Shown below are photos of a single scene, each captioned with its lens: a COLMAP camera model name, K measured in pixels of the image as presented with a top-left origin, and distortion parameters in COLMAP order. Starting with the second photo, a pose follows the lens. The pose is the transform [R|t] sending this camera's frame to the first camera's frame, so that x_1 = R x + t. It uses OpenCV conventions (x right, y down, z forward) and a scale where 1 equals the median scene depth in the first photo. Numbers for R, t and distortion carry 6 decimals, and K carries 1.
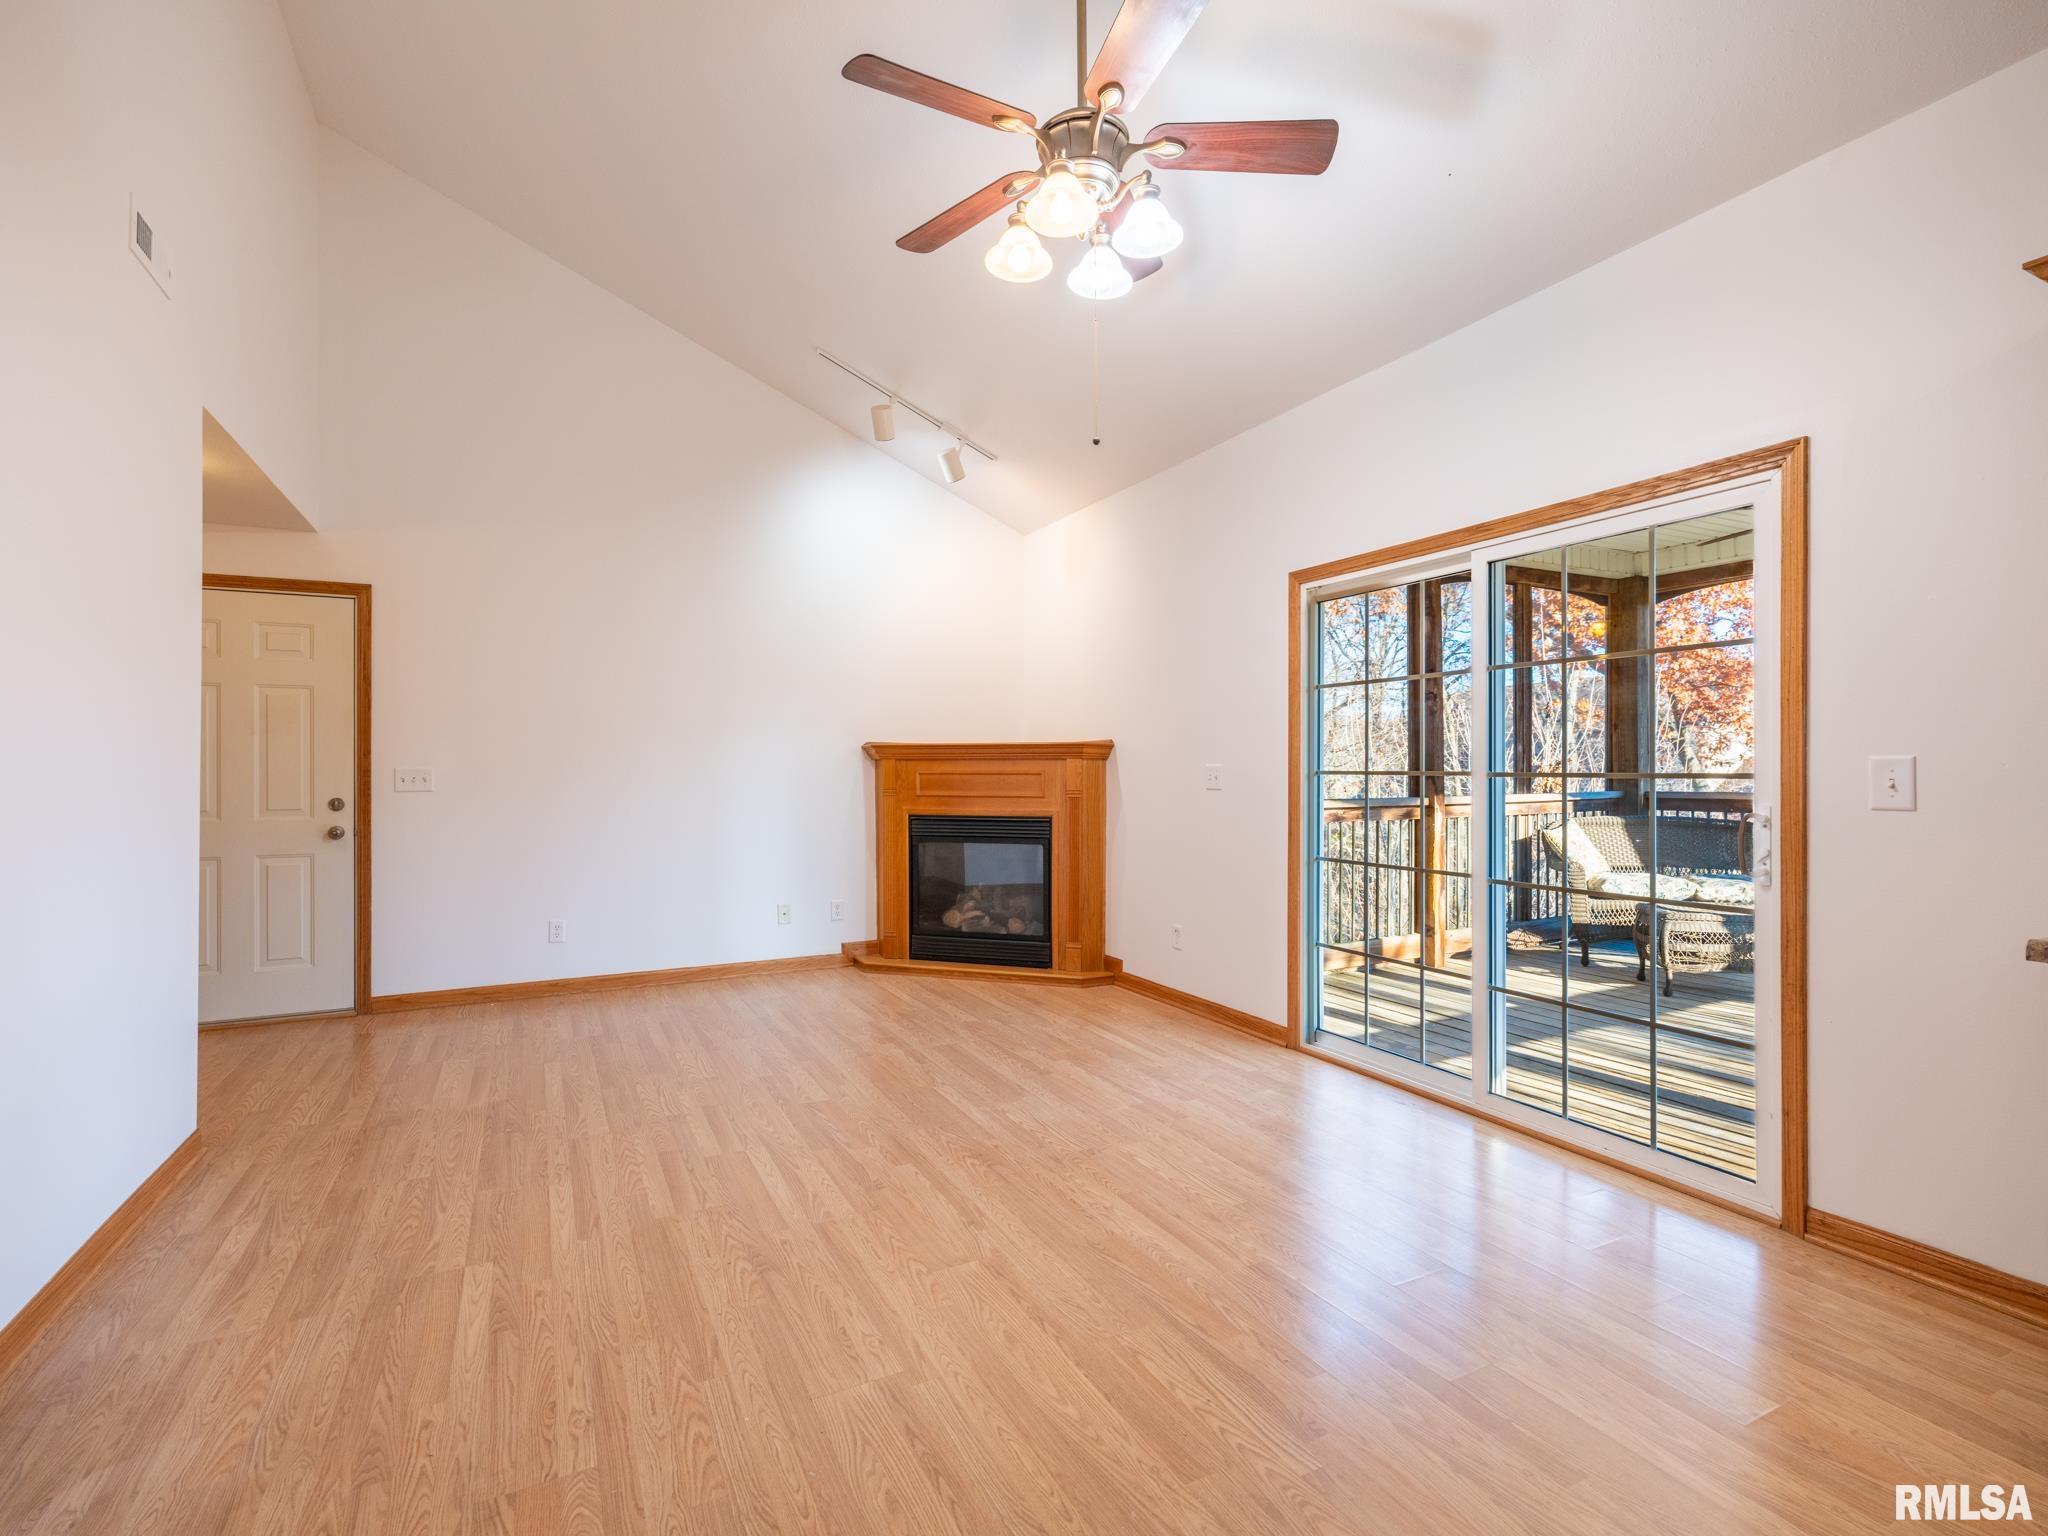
lens RADIAL K [[956.1, 0, 1018.5], [0, 956.1, 767.0], [0, 0, 1]] dist [-0.006577, 0.003032]
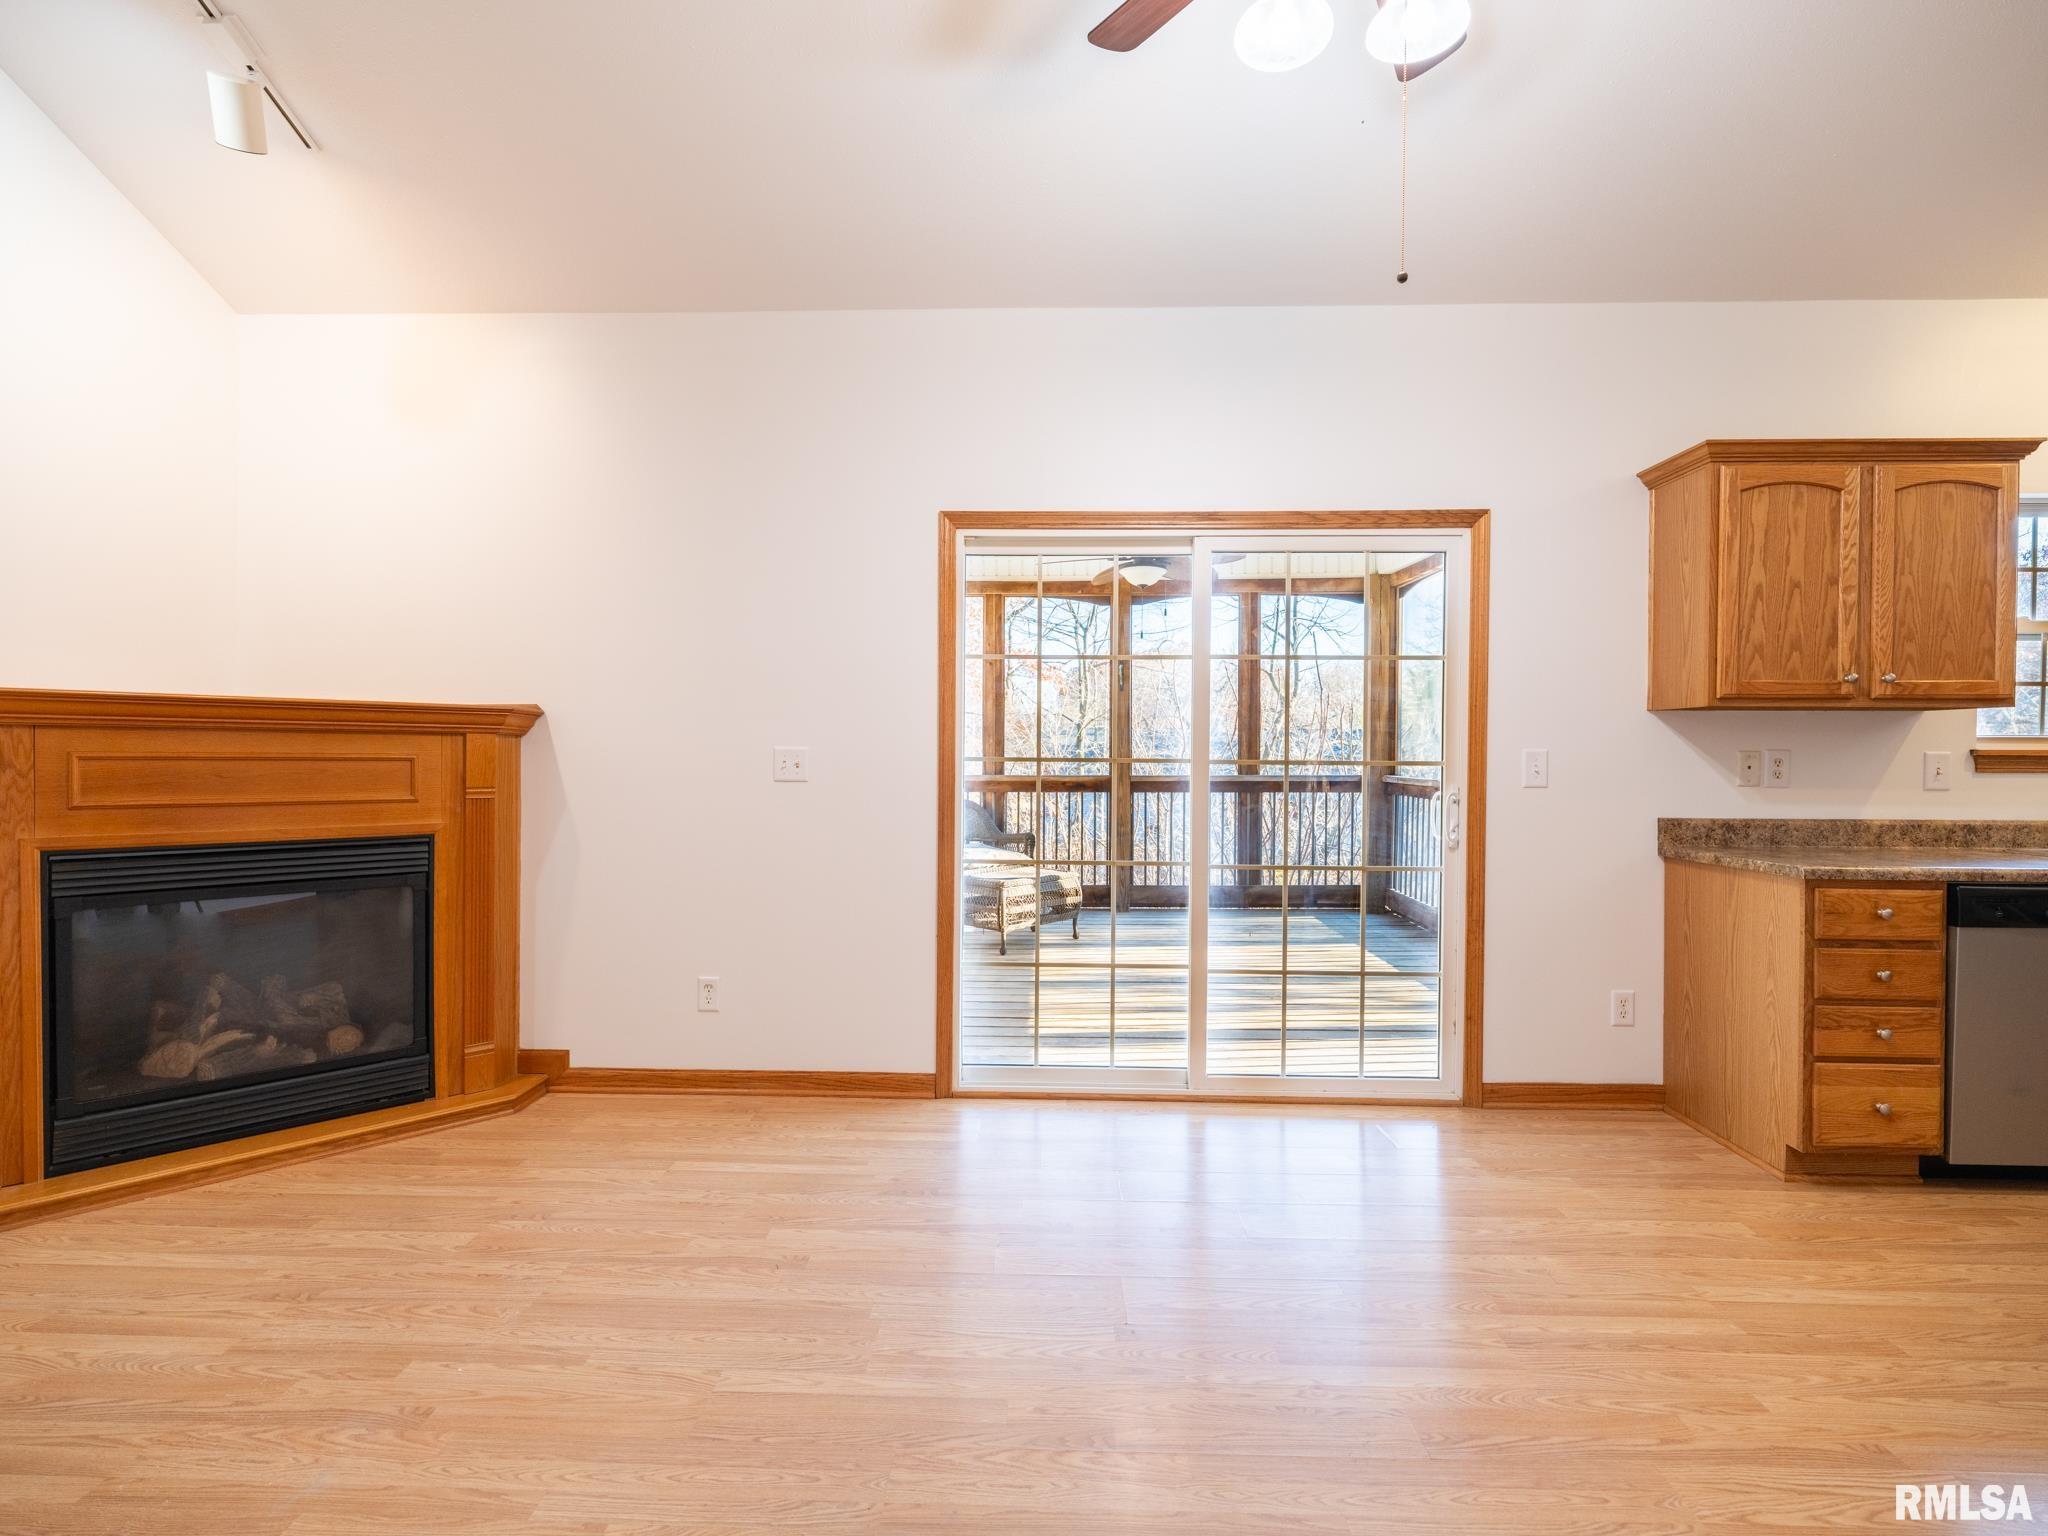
lens RADIAL K [[956.1, 0, 1025.5], [0, 956.1, 763.7], [0, 0, 1]] dist [-0.006577, 0.003032]
pose [[0.480056, -0.003705, 0.877230, -0.387058], [-0.008244, 0.999928, 0.008734, 0.002392], [-0.877199, -0.011425, 0.479991, 0.539845]]
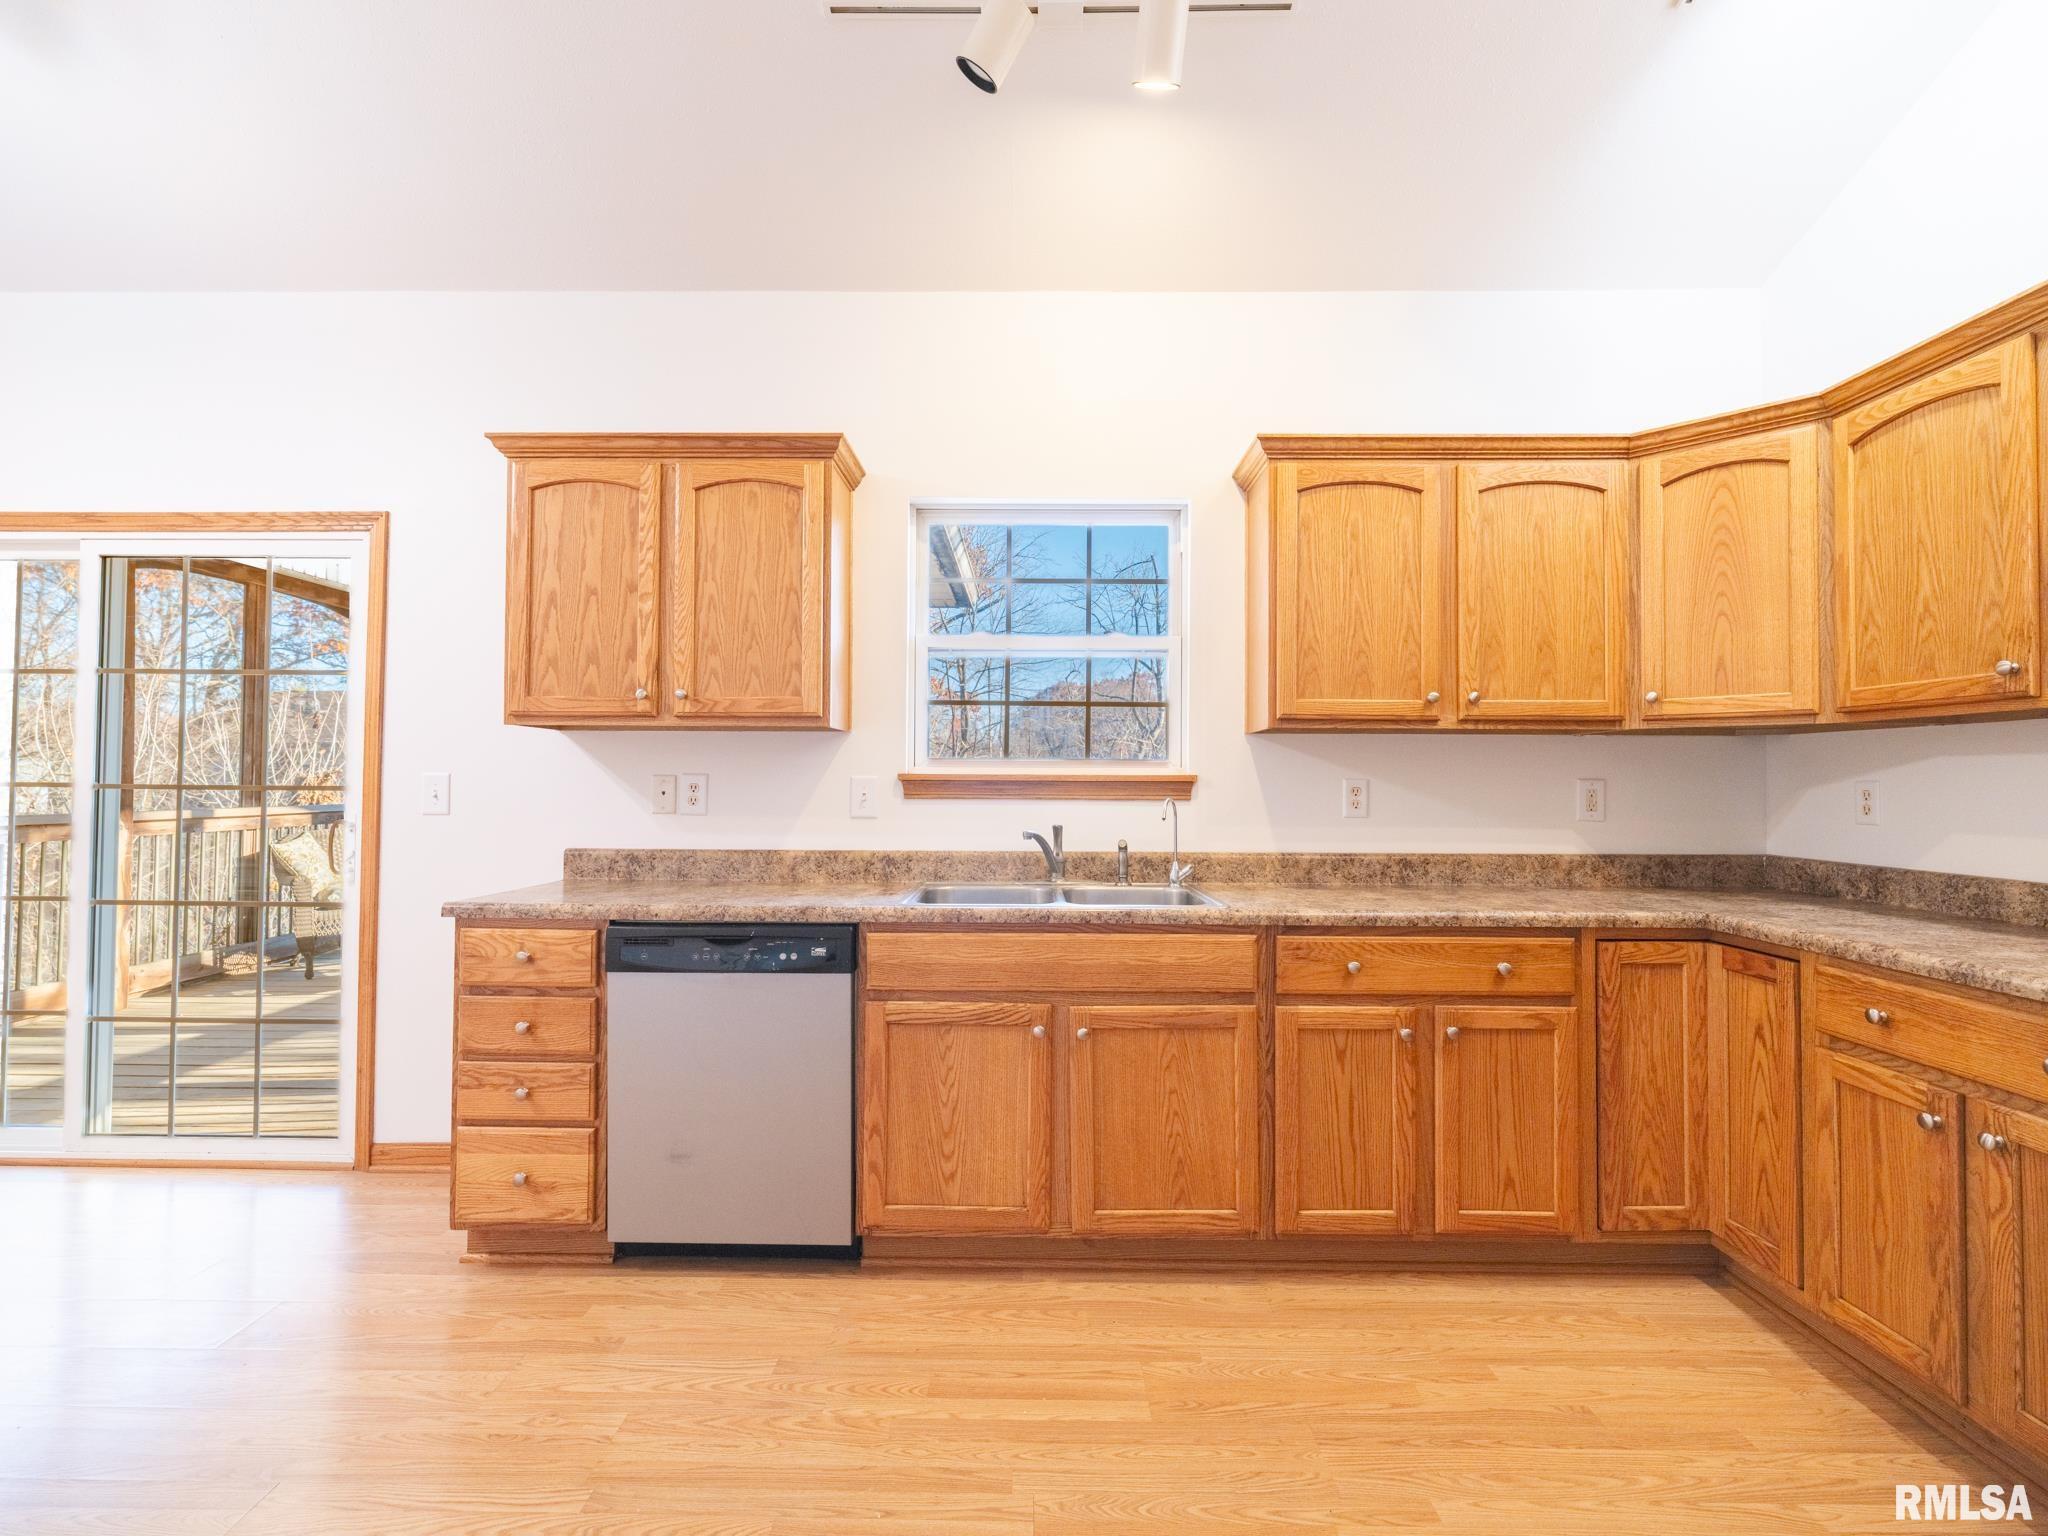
lens RADIAL K [[956.1, 0, 1024.0], [0, 956.1, 763.1], [0, 0, 1]] dist [-0.006577, 0.003032]
pose [[0.460199, 0.023540, 0.887504, 0.070763], [-0.008775, 0.999720, -0.021967, -0.001567], [-0.887772, 0.002321, 0.460277, -0.171222]]
